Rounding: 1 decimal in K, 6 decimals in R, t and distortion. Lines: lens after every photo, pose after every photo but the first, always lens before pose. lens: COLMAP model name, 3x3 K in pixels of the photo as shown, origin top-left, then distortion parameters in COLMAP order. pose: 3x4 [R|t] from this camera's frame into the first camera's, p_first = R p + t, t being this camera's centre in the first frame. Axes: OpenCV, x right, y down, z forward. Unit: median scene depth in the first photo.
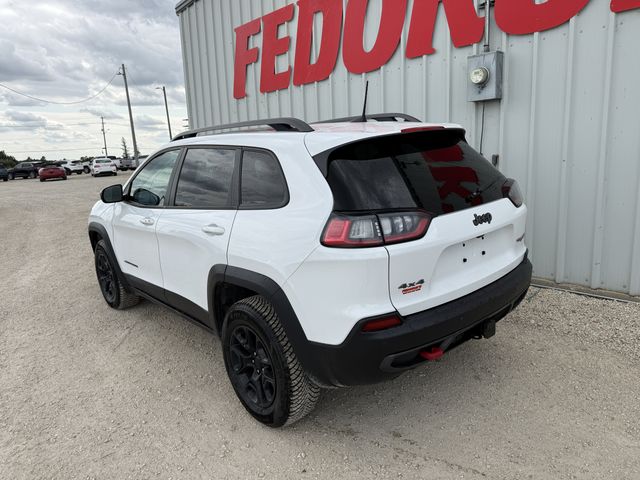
lens RADIAL K [[458.0, 0, 320.0], [0, 458.0, 240.0], [0, 0, 1]] dist [0.030032, -0.041709]
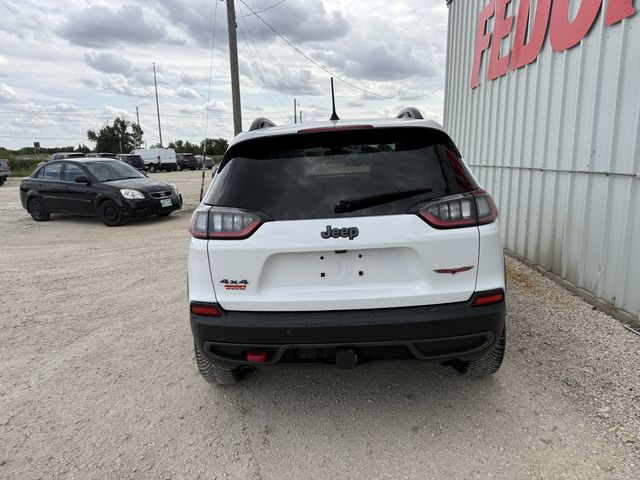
lens RADIAL K [[458.0, 0, 320.0], [0, 458.0, 240.0], [0, 0, 1]] dist [0.030032, -0.041709]
pose [[0.724337, 0.161889, -0.670170, 0.427915], [-0.146828, 0.985964, 0.079478, -0.044838], [0.673630, 0.040831, 0.737940, 0.154640]]
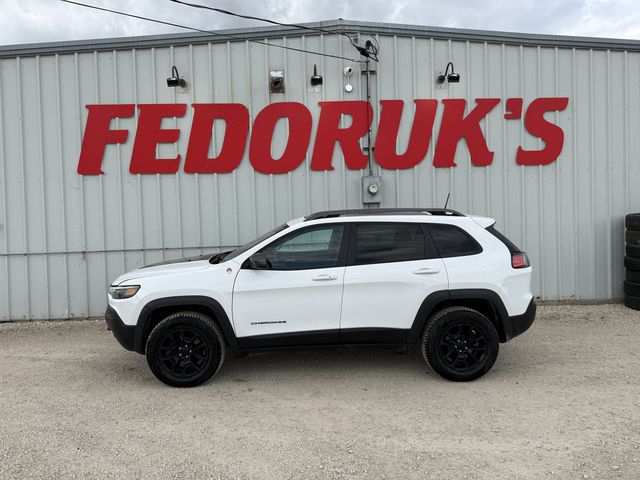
lens RADIAL K [[458.0, 0, 320.0], [0, 458.0, 240.0], [0, 0, 1]] dist [0.030032, -0.041709]
pose [[0.614948, 0.008539, 0.788522, -0.975874], [0.145041, 0.981657, -0.123745, 0.007062], [-0.775115, 0.190464, 0.602429, 0.157293]]
